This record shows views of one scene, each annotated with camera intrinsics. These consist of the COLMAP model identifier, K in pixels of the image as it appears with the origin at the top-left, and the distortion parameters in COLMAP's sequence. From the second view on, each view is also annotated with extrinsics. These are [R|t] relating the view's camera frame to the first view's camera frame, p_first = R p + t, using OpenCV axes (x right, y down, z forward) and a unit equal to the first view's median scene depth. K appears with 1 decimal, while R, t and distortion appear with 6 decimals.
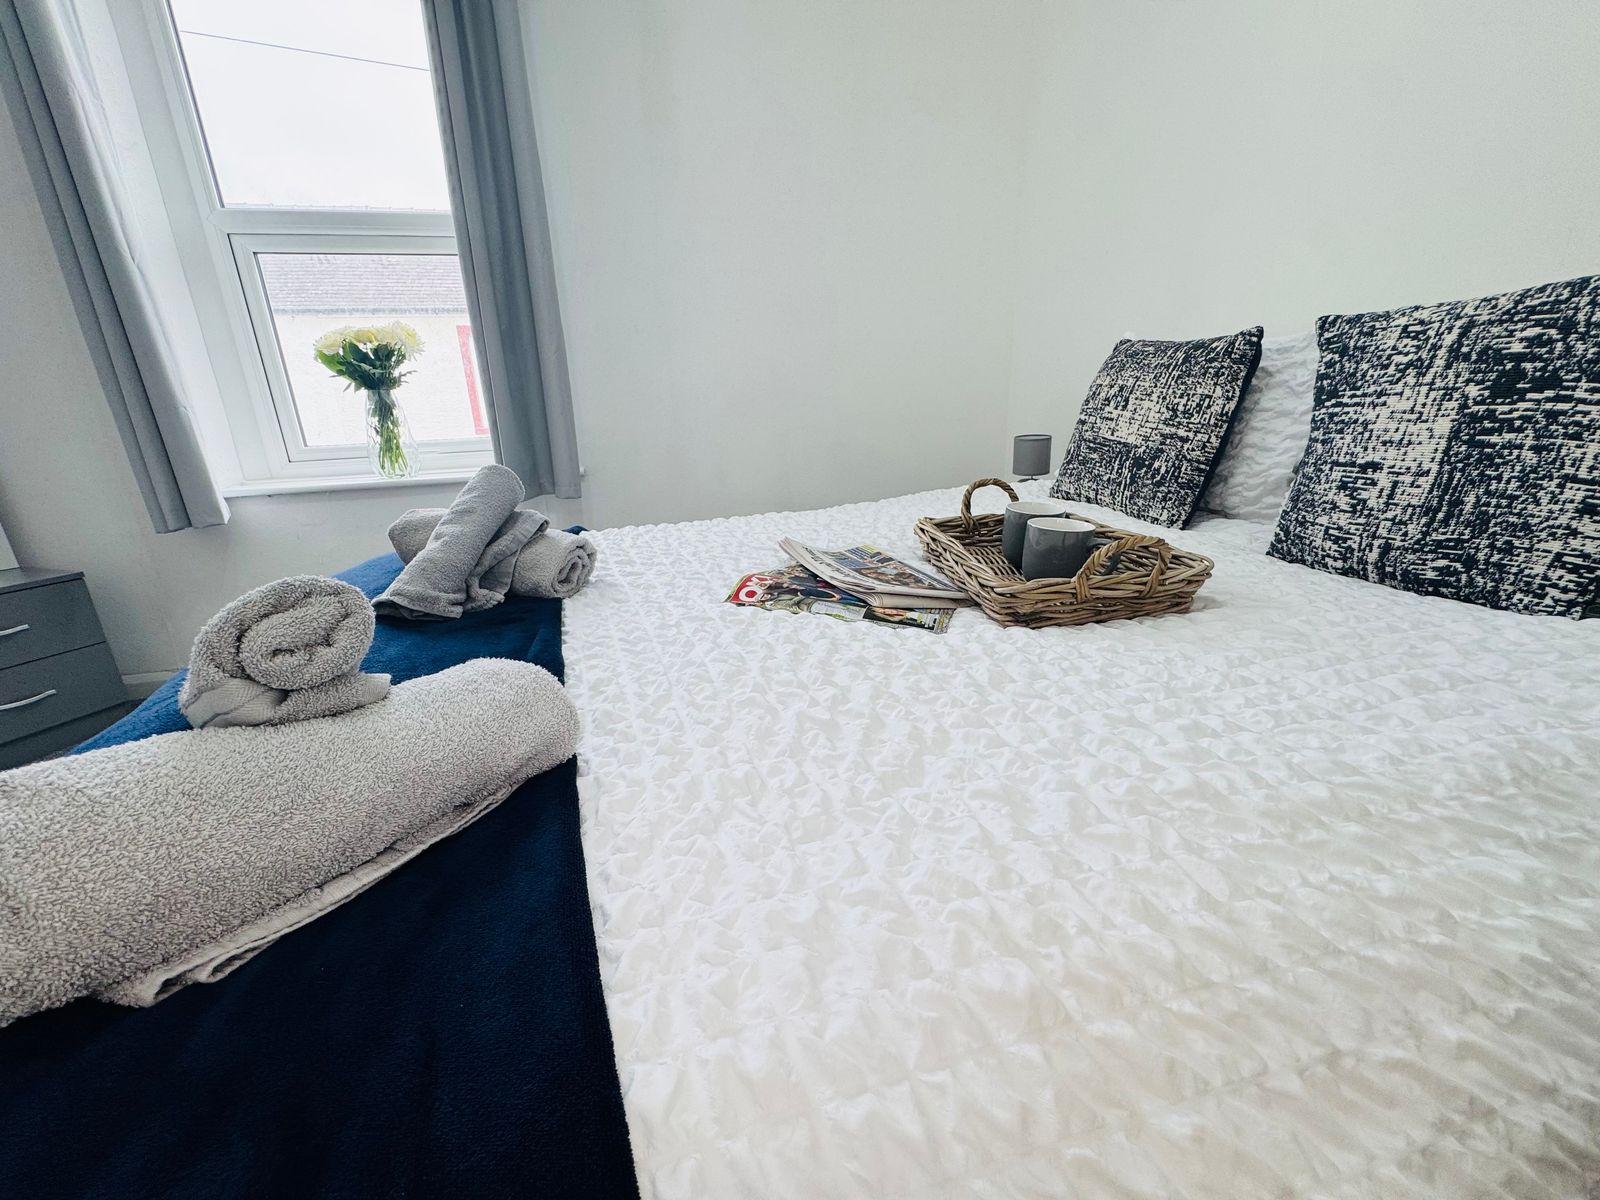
lens RADIAL K [[637.7, 0, 797.4], [0, 637.7, 600.4], [0, 0, 1]] dist [-0.002503, -0.000208]
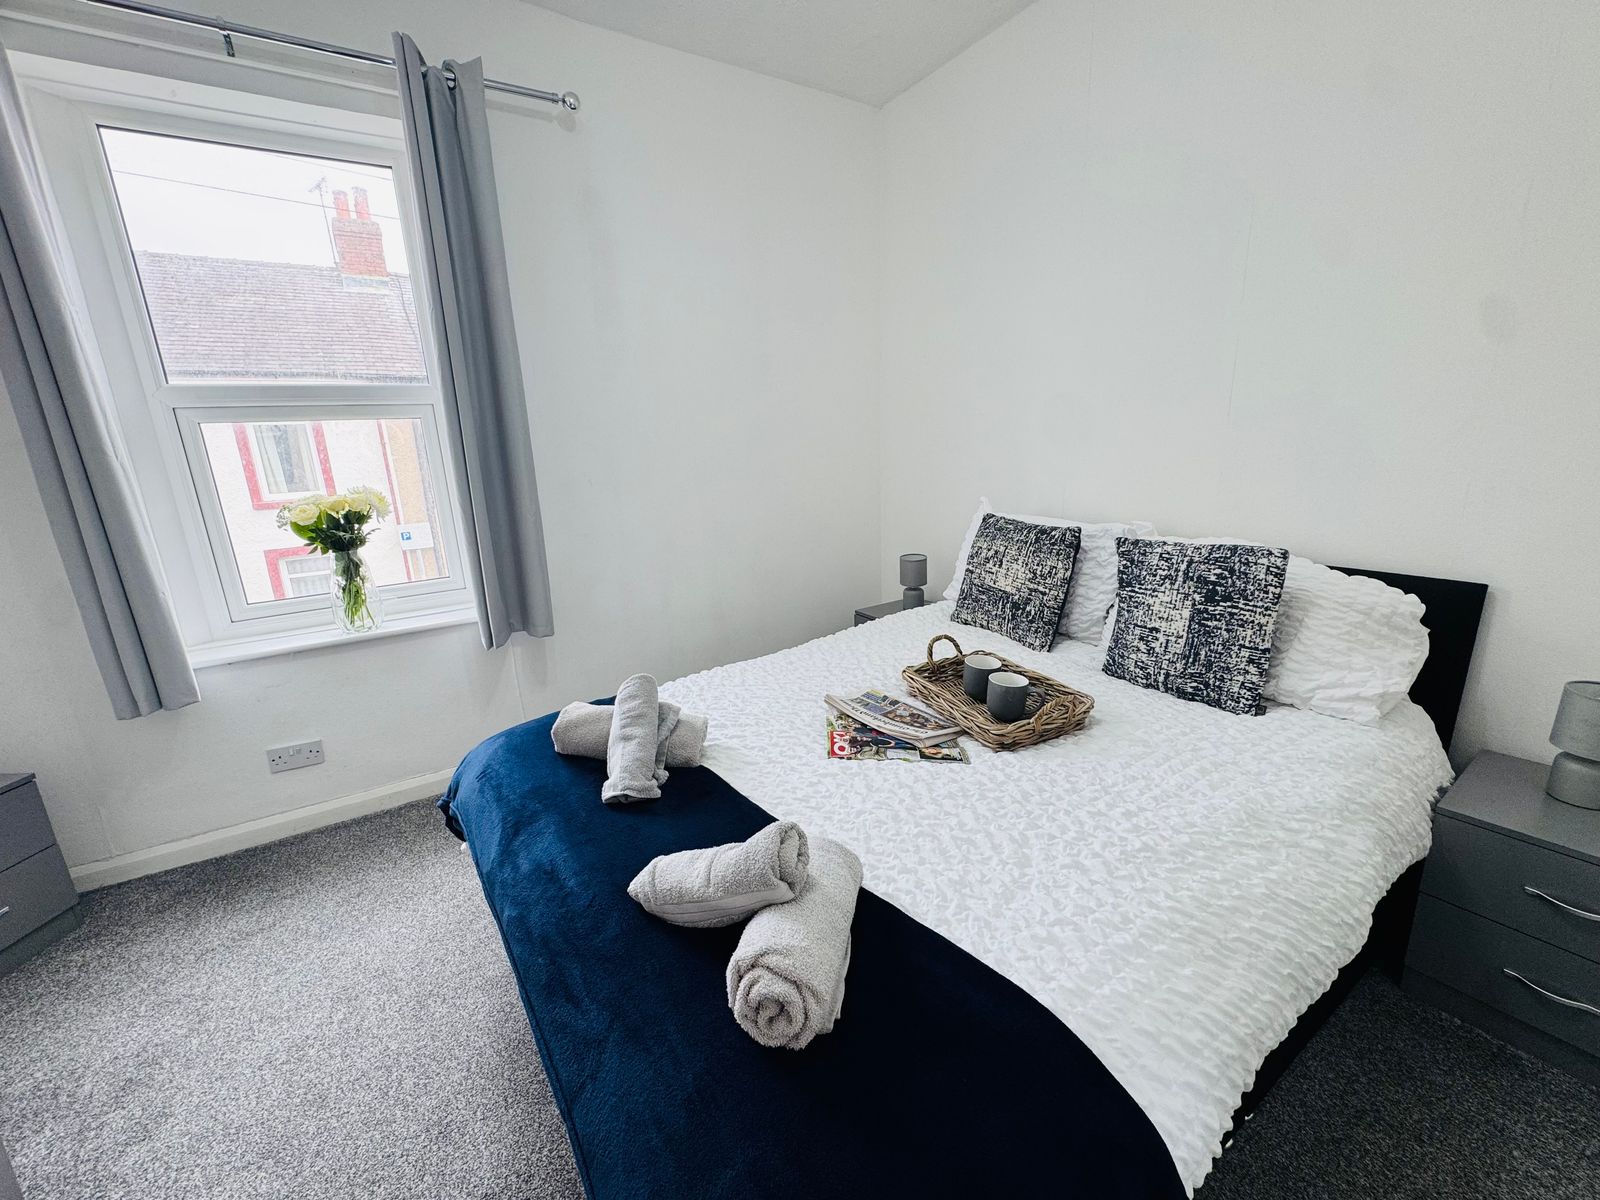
lens RADIAL K [[637.7, 0, 797.4], [0, 637.7, 600.4], [0, 0, 1]] dist [-0.002503, -0.000208]
pose [[0.957605, -0.074075, 0.278399, -0.573308], [0.092764, 0.994193, -0.054547, -0.289662], [-0.272741, 0.078060, 0.958915, -0.470621]]
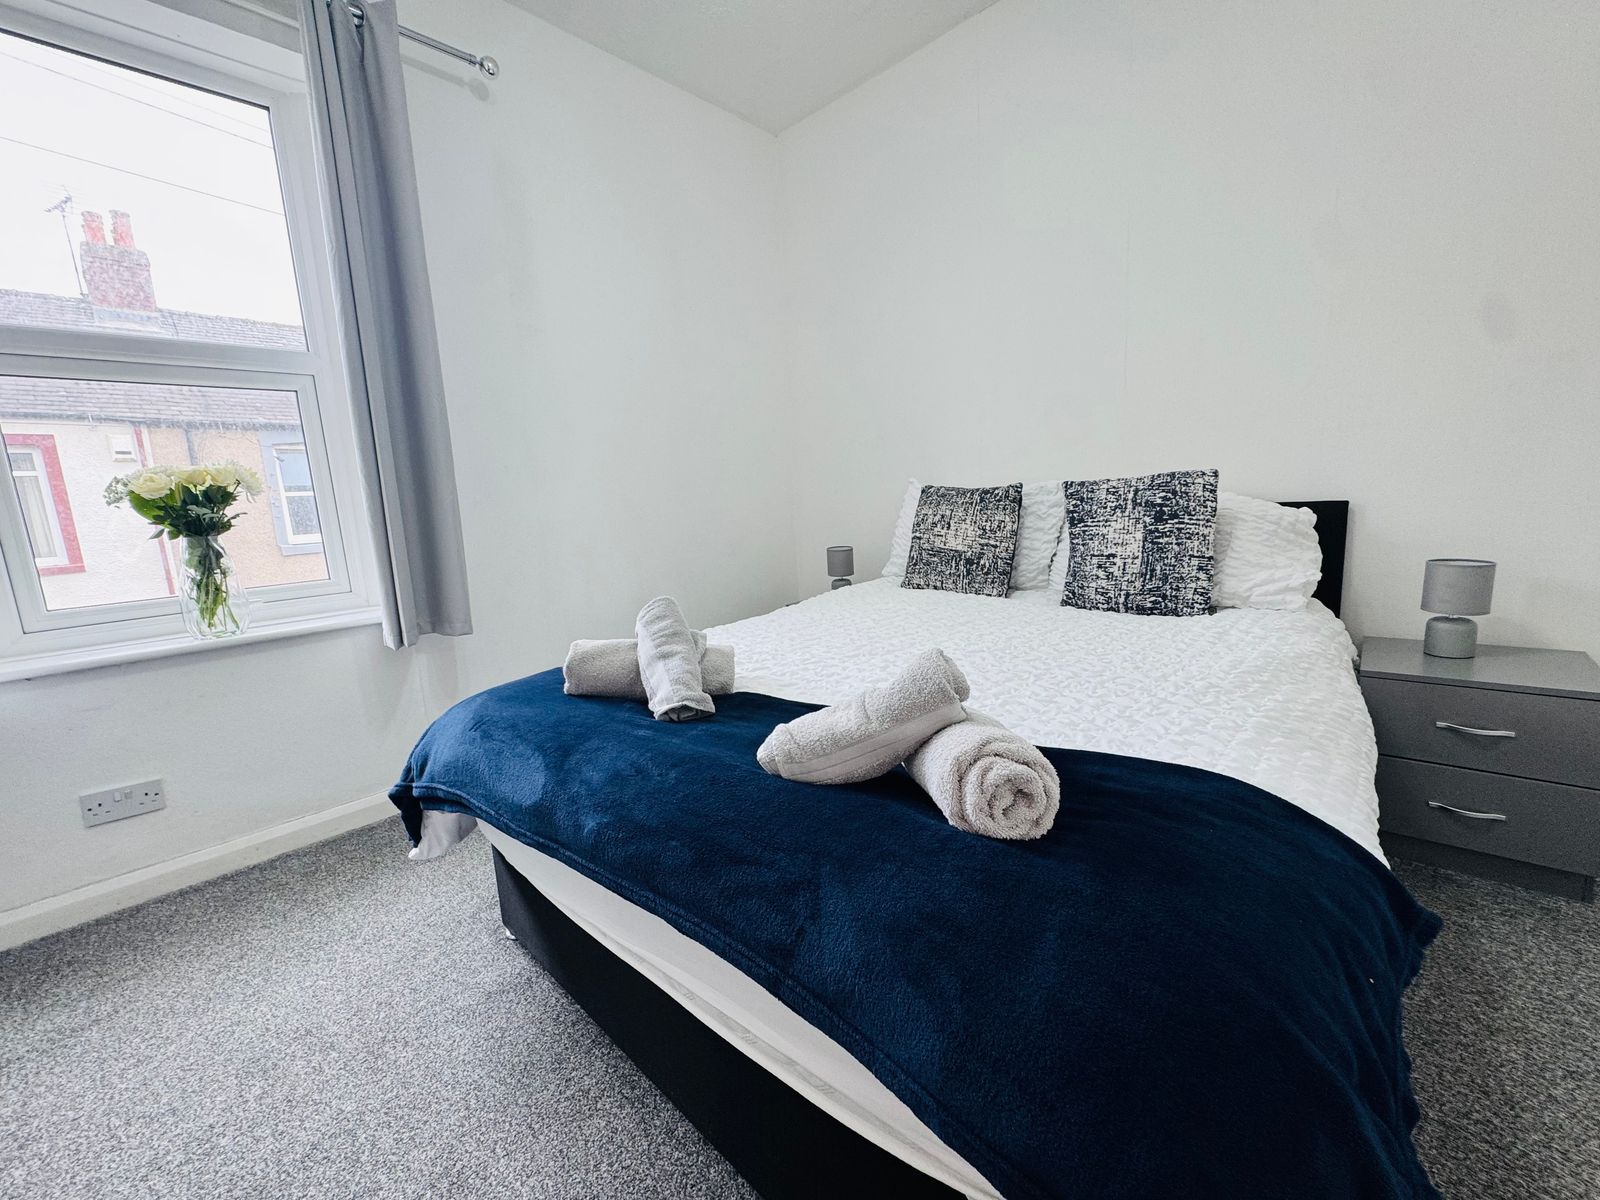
lens RADIAL K [[637.7, 0, 797.4], [0, 637.7, 600.4], [0, 0, 1]] dist [-0.002503, -0.000208]
pose [[0.860025, -0.094420, 0.501440, -0.962155], [0.177306, 0.976791, -0.120172, -0.008330], [-0.478456, 0.192259, 0.856806, -0.214795]]
